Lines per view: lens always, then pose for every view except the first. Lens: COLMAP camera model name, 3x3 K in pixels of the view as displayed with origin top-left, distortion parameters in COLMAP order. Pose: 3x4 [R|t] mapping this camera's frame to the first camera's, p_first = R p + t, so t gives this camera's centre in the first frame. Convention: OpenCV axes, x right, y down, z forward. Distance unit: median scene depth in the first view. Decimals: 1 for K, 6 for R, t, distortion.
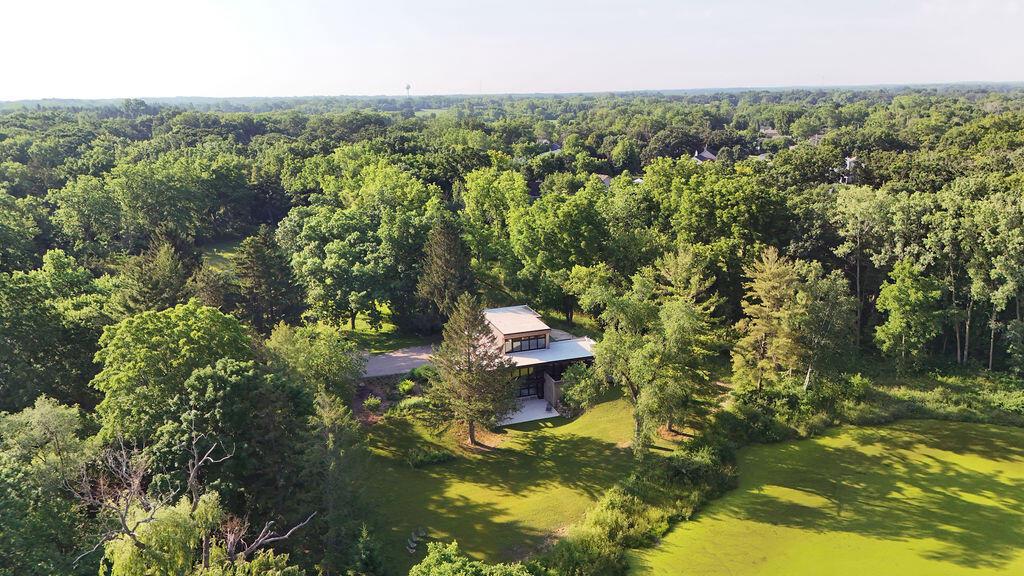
lens RADIAL K [[737.7, 0, 517.6], [0, 737.7, 285.8], [0, 0, 1]] dist [-0.005343, -0.000259]
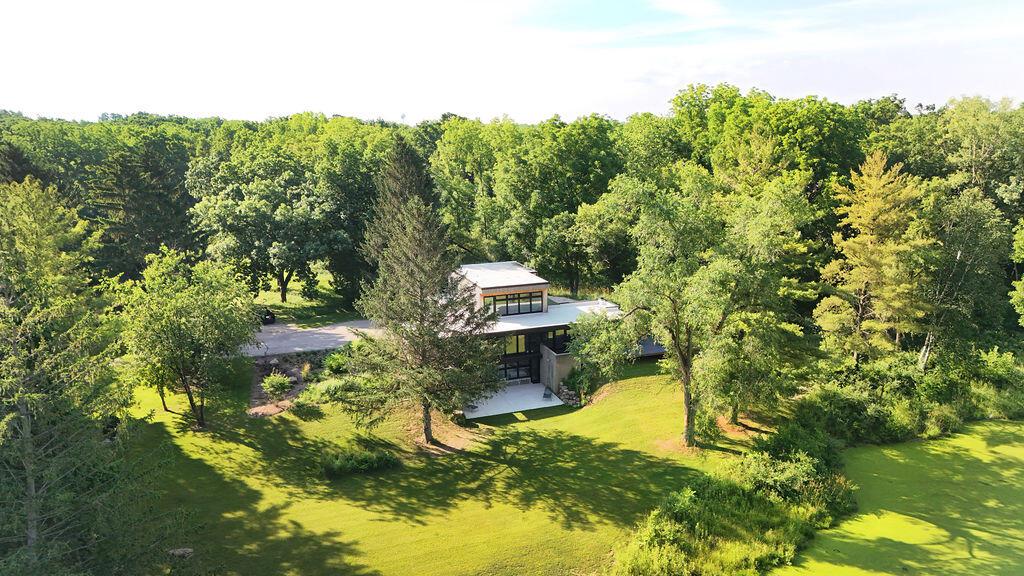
lens RADIAL K [[737.7, 0, 505.4], [0, 737.7, 290.3], [0, 0, 1]] dist [-0.005343, -0.000259]
pose [[0.999896, -0.005439, -0.013328, 0.012935], [0.004865, 0.999073, -0.042775, 0.095521], [0.013548, 0.042706, 0.998996, 0.310852]]
